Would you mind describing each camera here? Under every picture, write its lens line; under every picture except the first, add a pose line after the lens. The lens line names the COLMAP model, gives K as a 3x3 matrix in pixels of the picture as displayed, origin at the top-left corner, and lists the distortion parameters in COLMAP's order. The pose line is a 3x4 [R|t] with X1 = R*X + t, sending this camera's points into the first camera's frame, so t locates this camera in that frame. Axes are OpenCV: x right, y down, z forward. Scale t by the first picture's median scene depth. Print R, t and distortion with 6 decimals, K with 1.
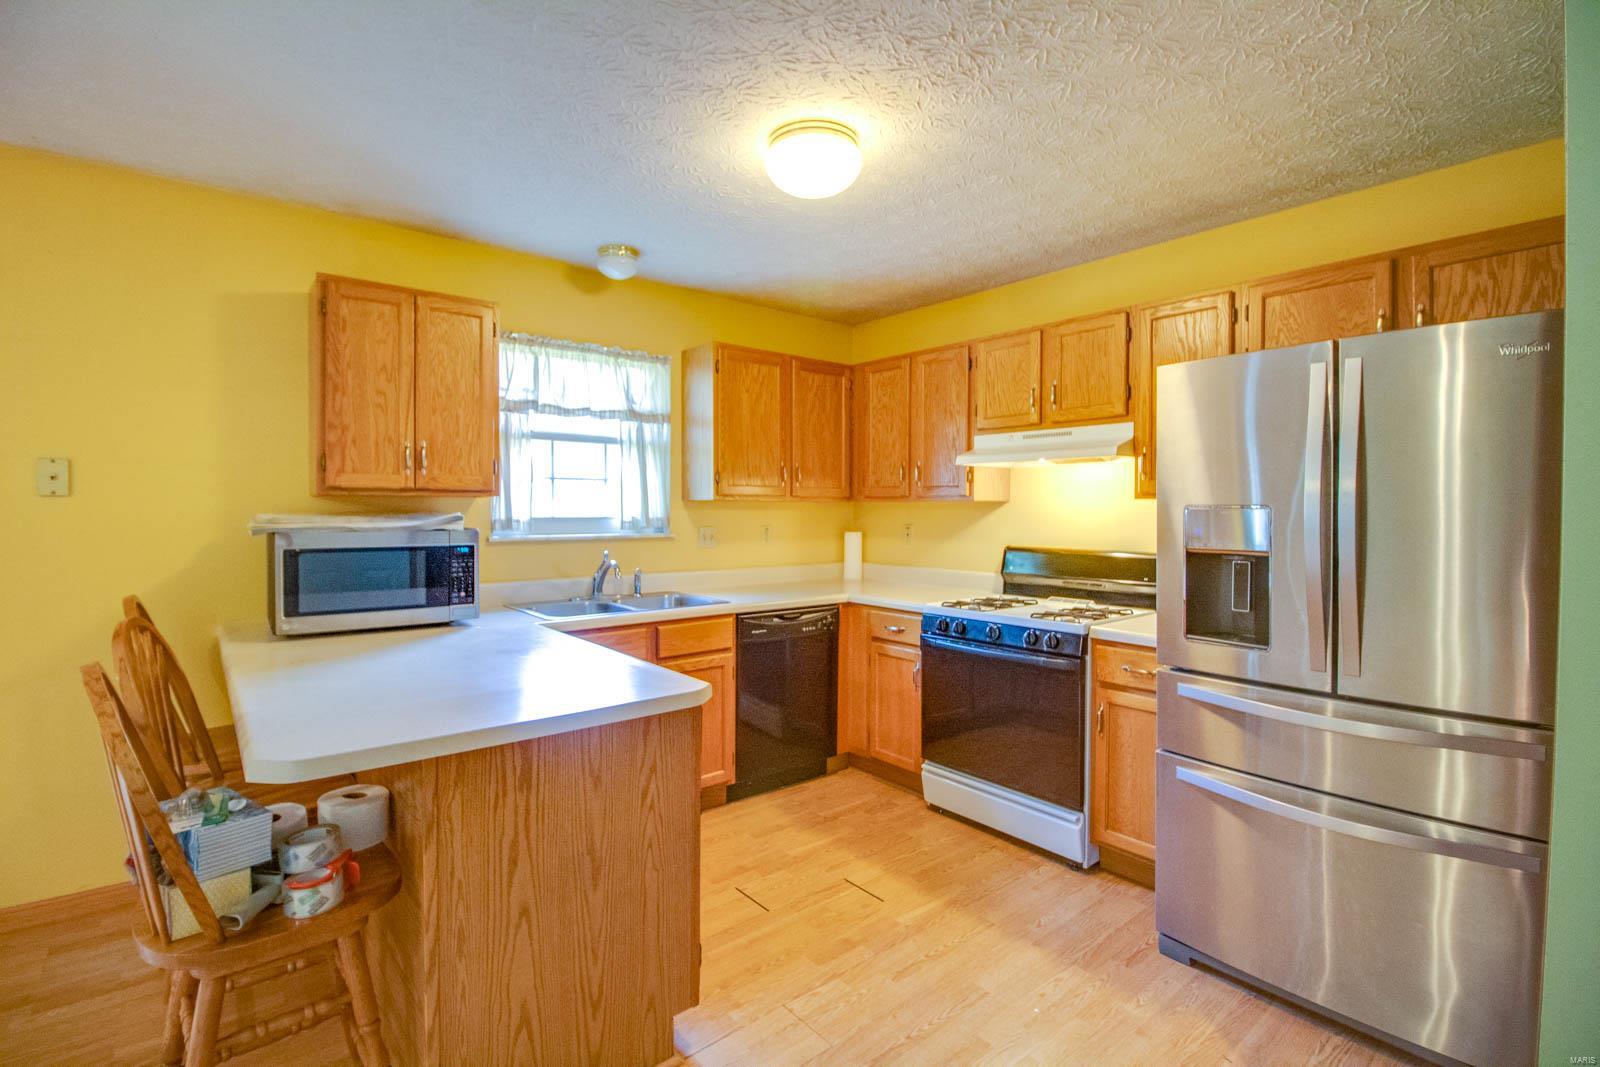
lens RADIAL K [[728.1, 0, 787.4], [0, 728.1, 527.9], [0, 0, 1]] dist [-0.015881, -0.001997]
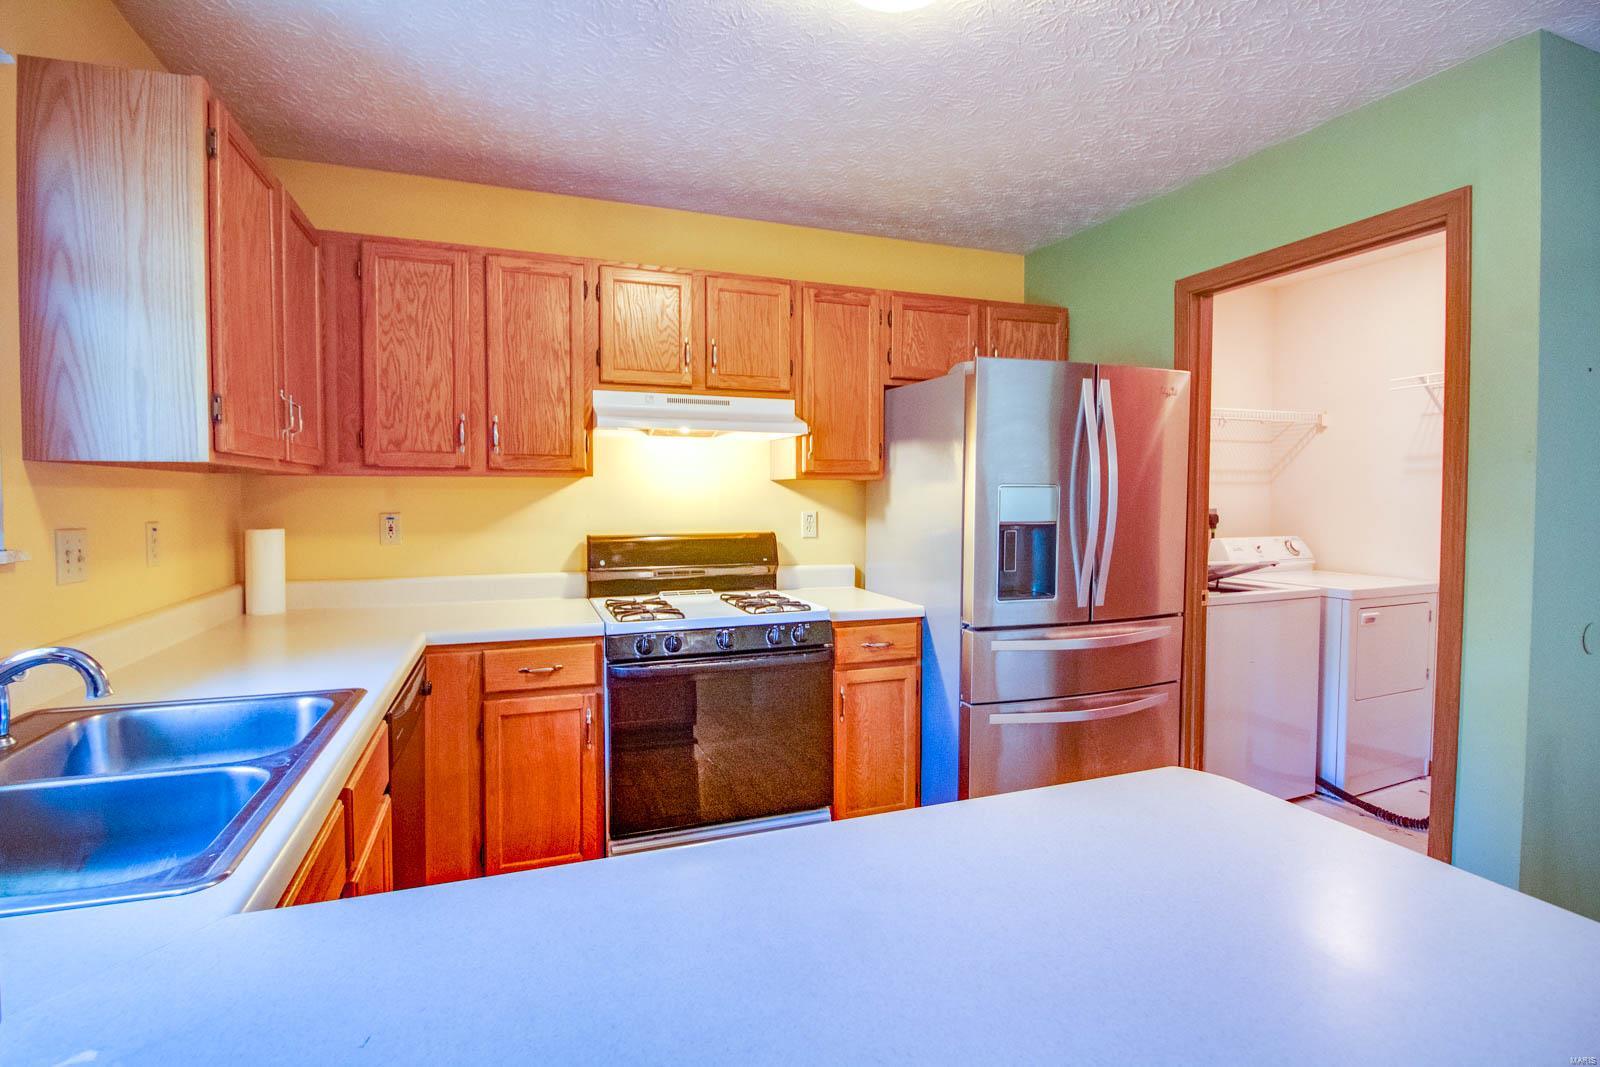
lens RADIAL K [[751.2, 0, 790.4], [0, 751.2, 518.8], [0, 0, 1]] dist [-0.003731, -0.005909]
pose [[0.325770, -0.033286, 0.944863, -0.441697], [0.024970, 0.999334, 0.026596, -0.010245], [-0.945119, 0.014929, 0.326385, 0.604589]]
